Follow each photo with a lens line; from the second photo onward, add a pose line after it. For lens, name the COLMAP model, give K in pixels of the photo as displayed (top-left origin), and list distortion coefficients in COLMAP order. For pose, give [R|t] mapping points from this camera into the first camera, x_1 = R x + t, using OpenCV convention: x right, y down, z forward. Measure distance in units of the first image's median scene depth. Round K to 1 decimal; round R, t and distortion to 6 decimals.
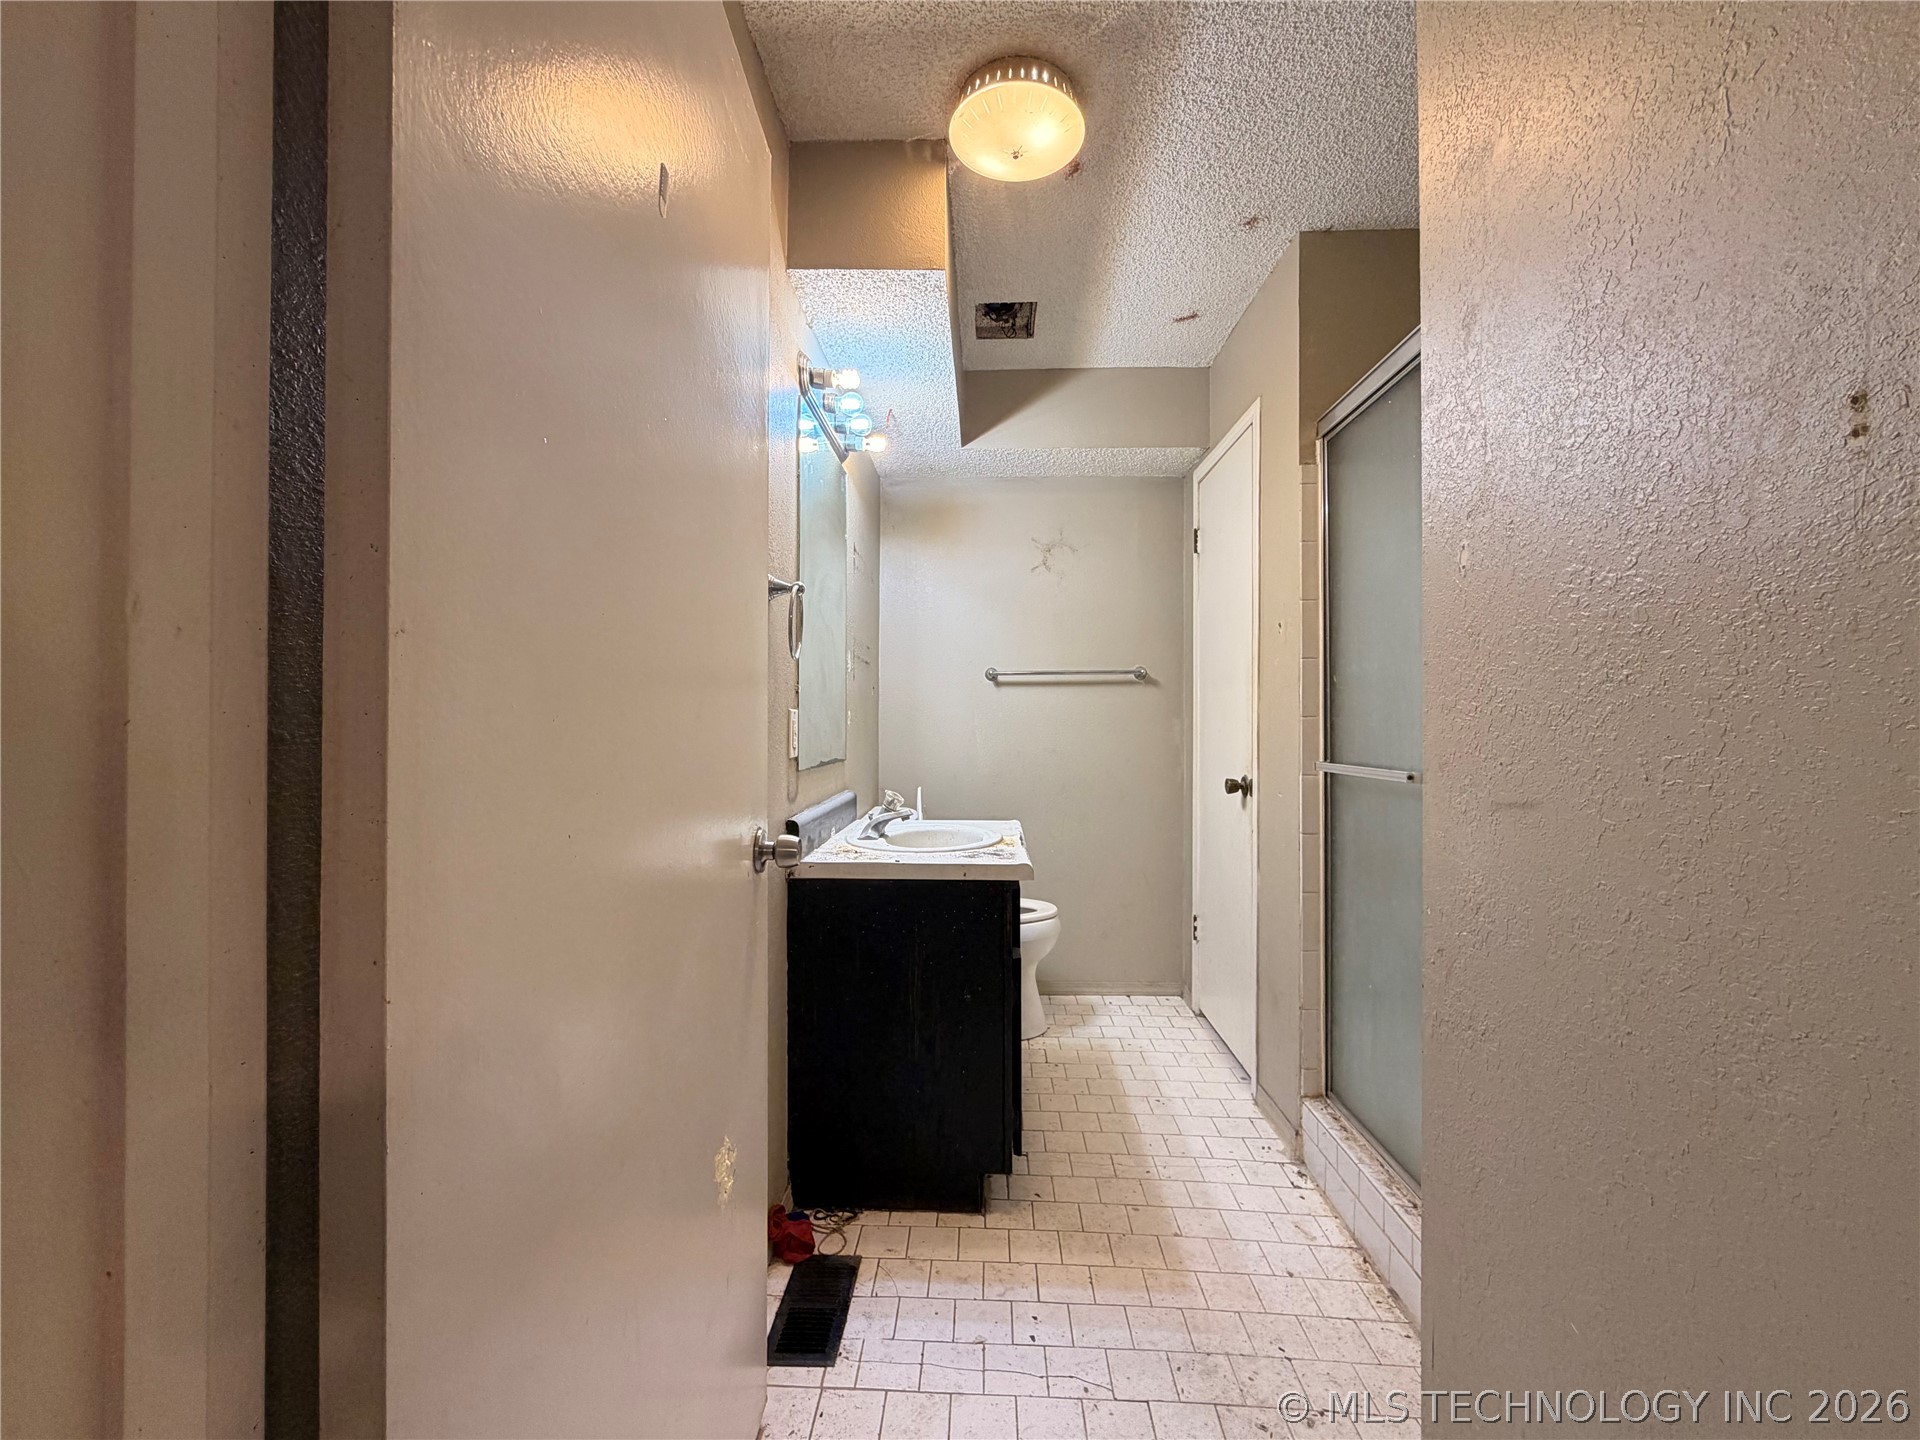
lens RADIAL K [[793.2, 0, 965.4], [0, 793.2, 711.8], [0, 0, 1]] dist [-0.003352, 0.000248]
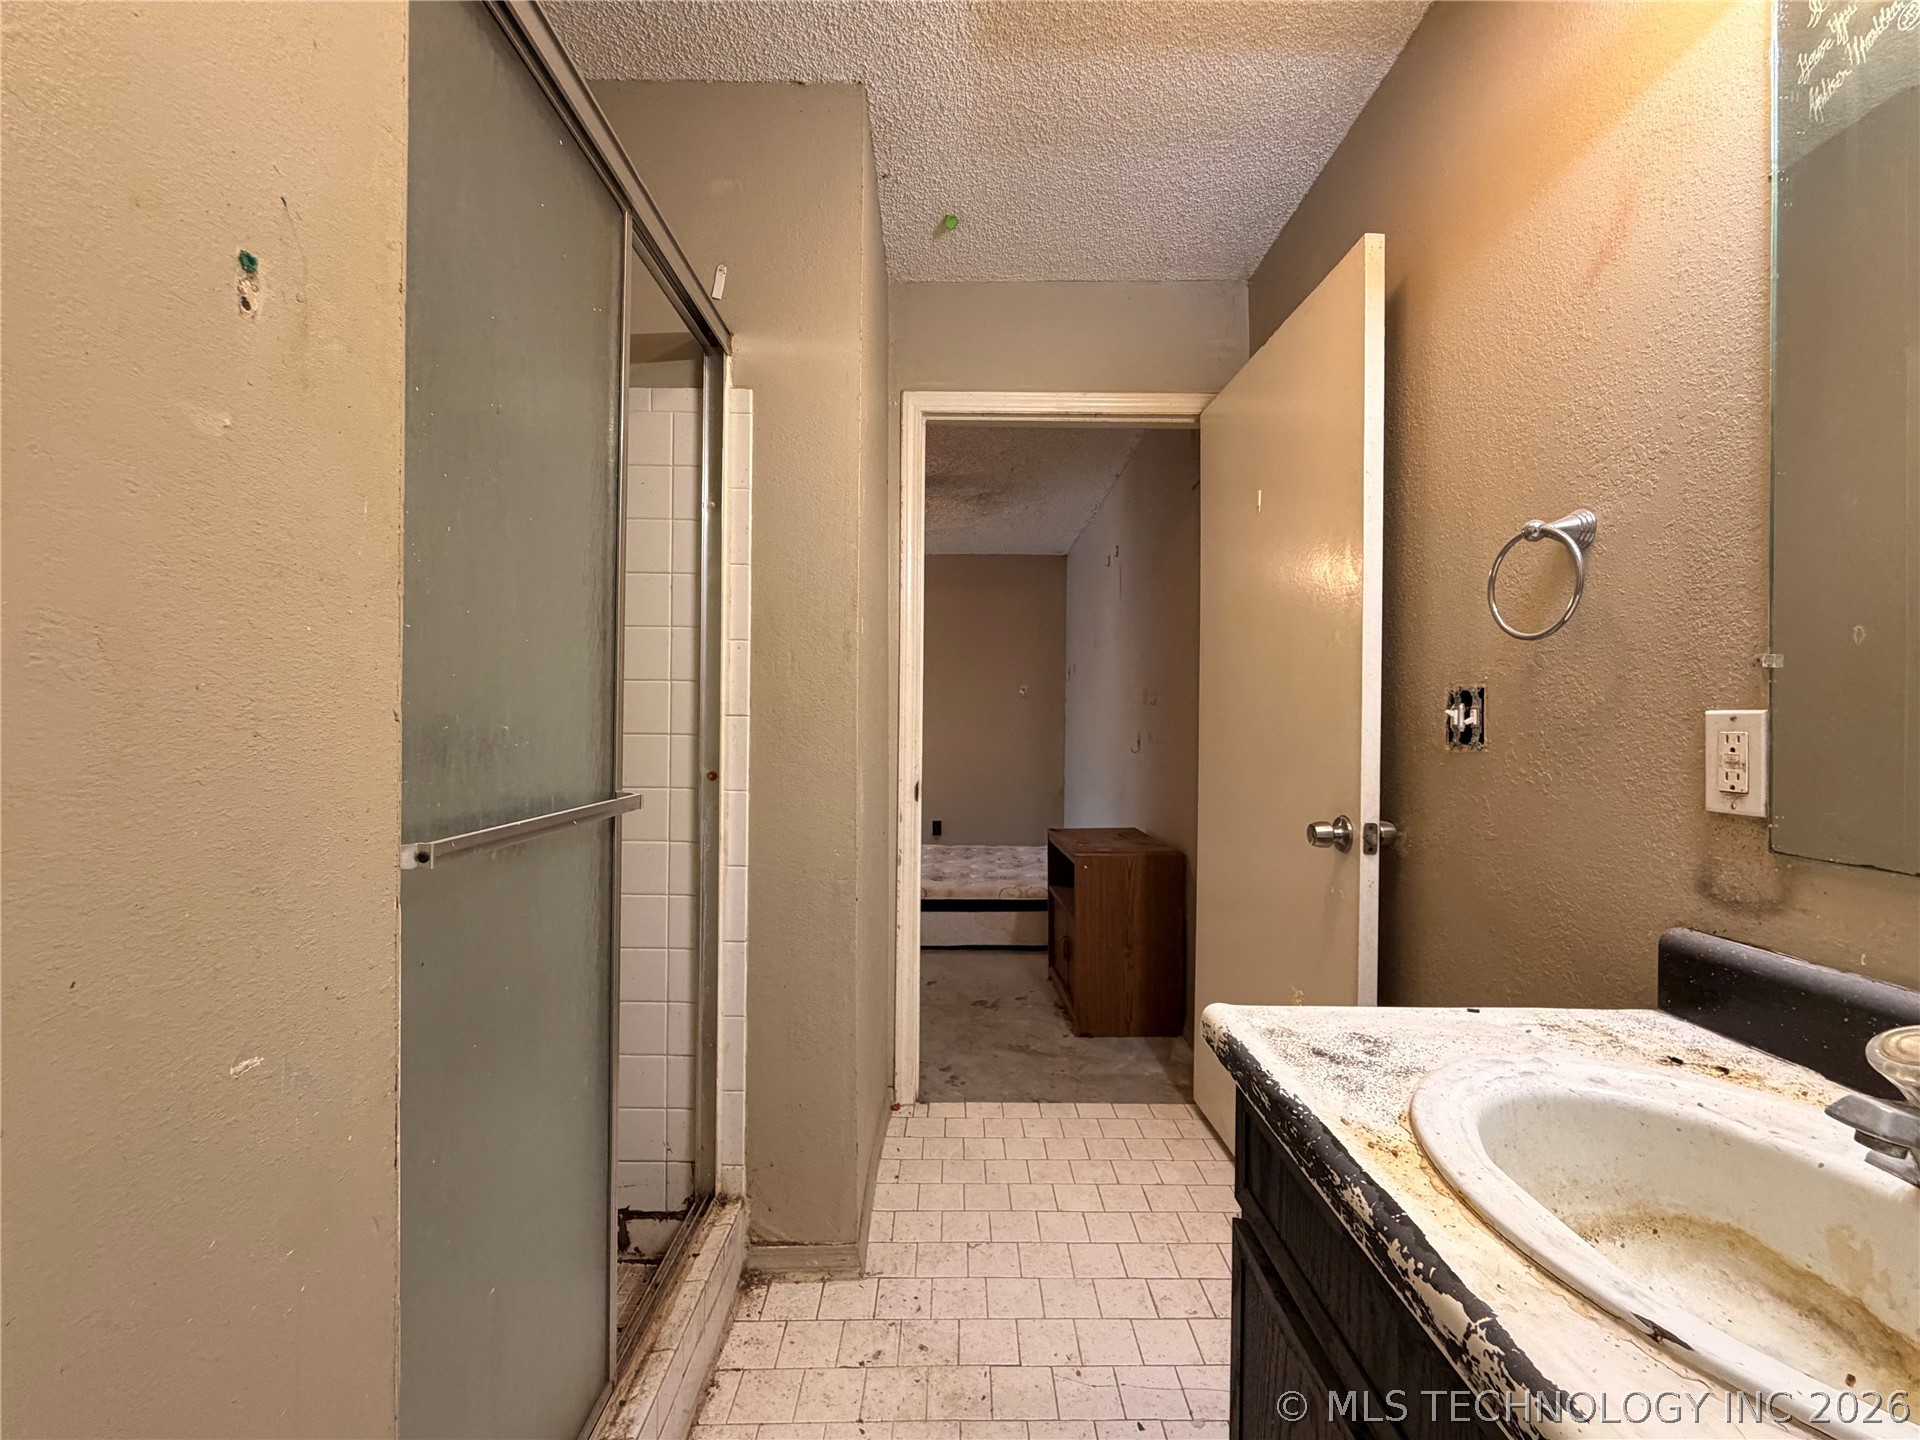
lens RADIAL K [[793.2, 0, 960.2], [0, 793.2, 719.9], [0, 0, 1]] dist [-0.003352, 0.000248]
pose [[-0.999176, -0.002561, -0.040505, 0.278920], [-0.002404, 0.999989, -0.003920, 0.005242], [0.040515, -0.003819, -0.999172, 1.614574]]
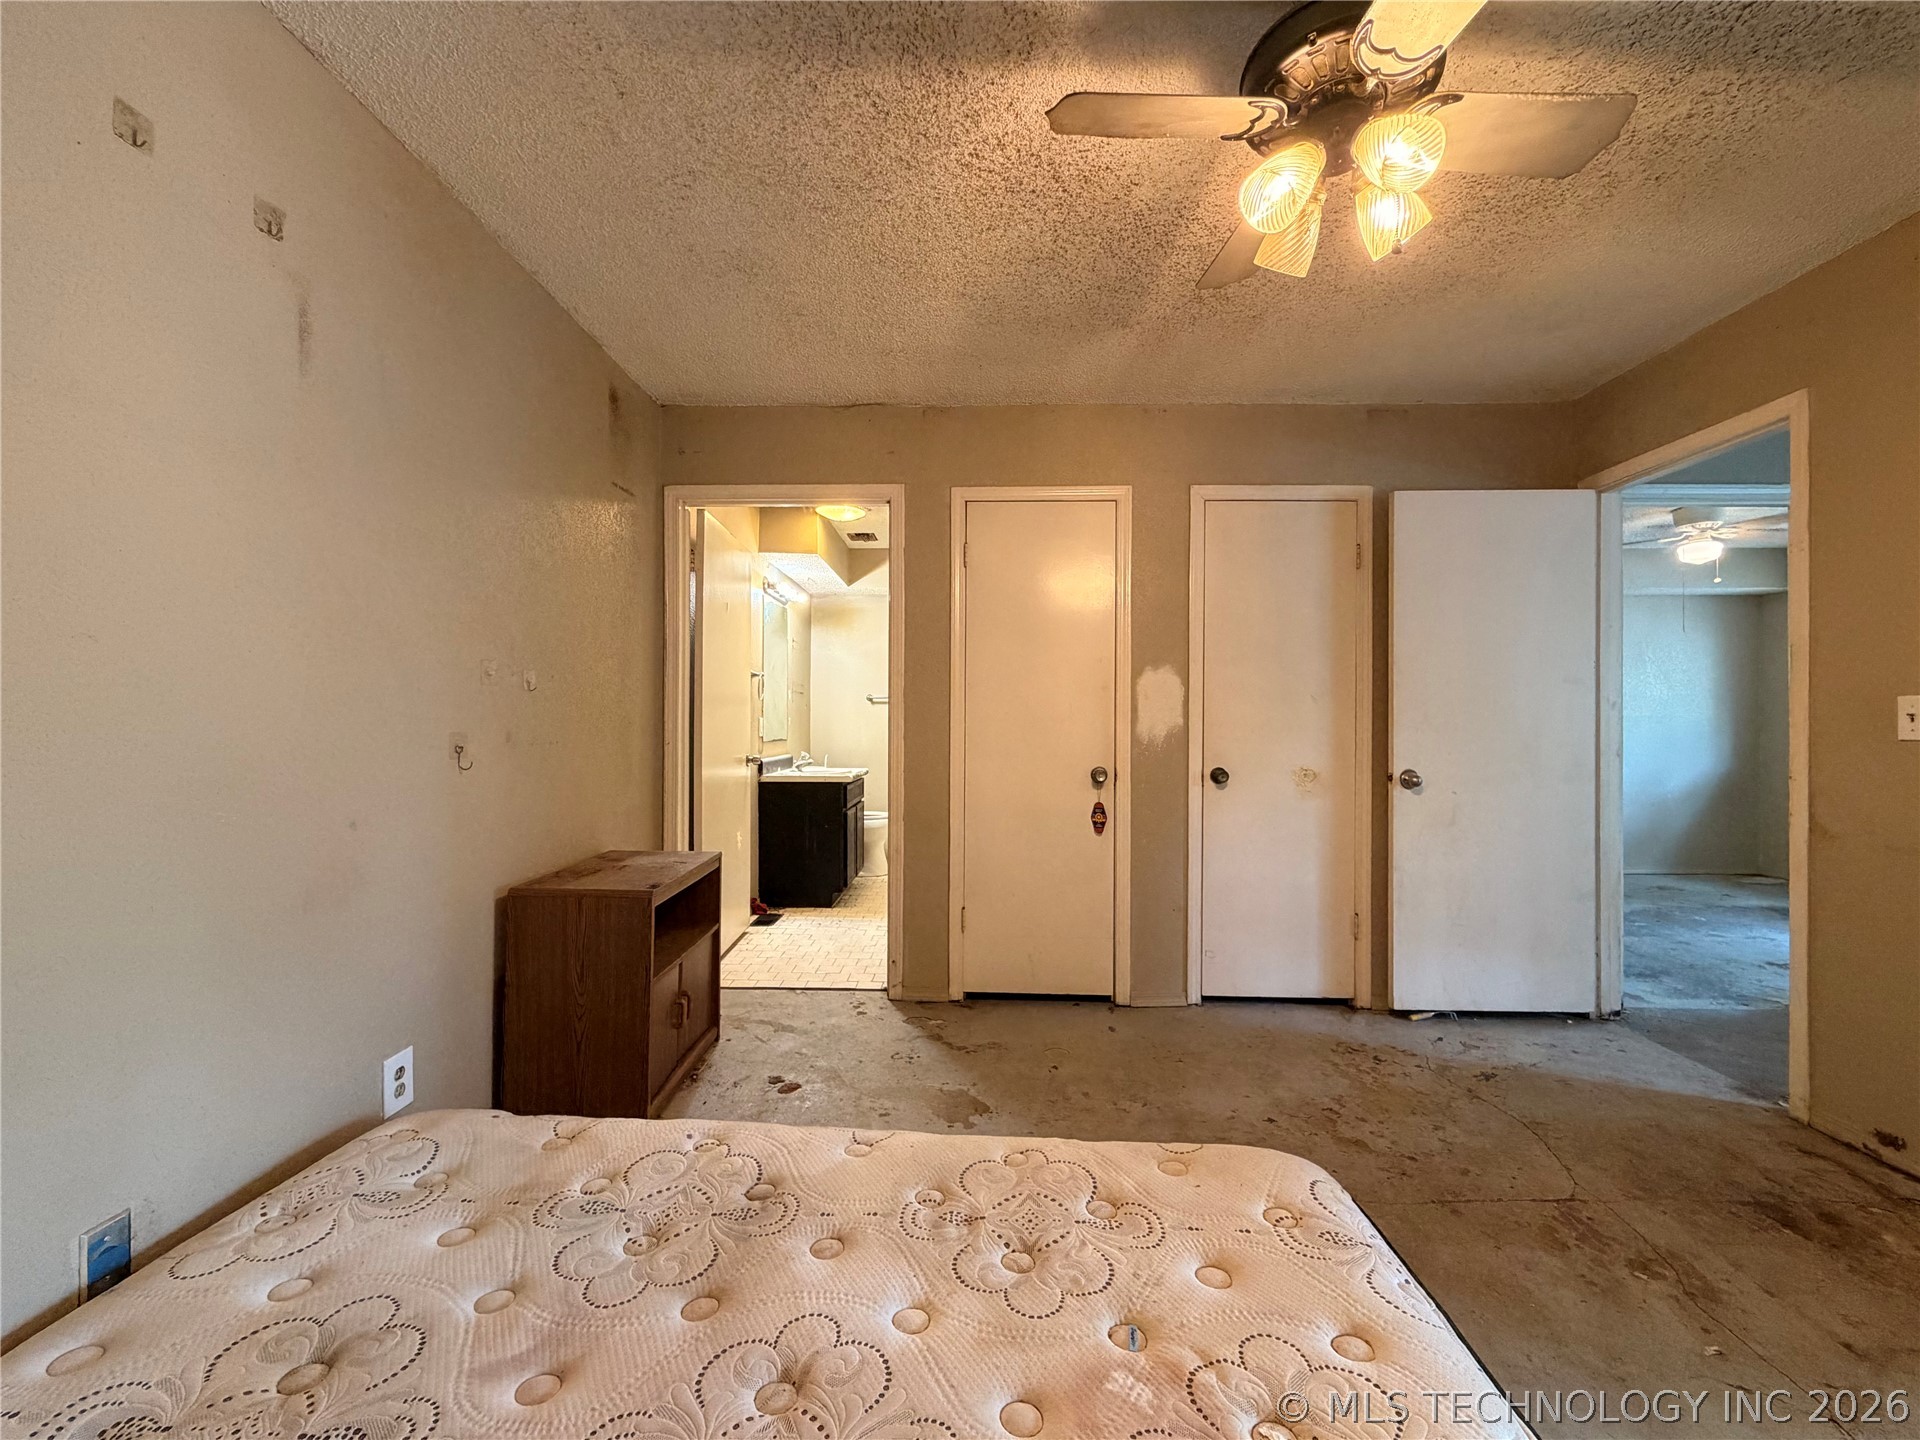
lens RADIAL K [[793.2, 0, 950.8], [0, 793.2, 727.2], [0, 0, 1]] dist [-0.003352, 0.000248]
pose [[0.999970, 0.005424, 0.005529, 0.434359], [-0.005463, 0.999960, 0.007025, 0.012487], [-0.005491, -0.007055, 0.999960, -1.776620]]
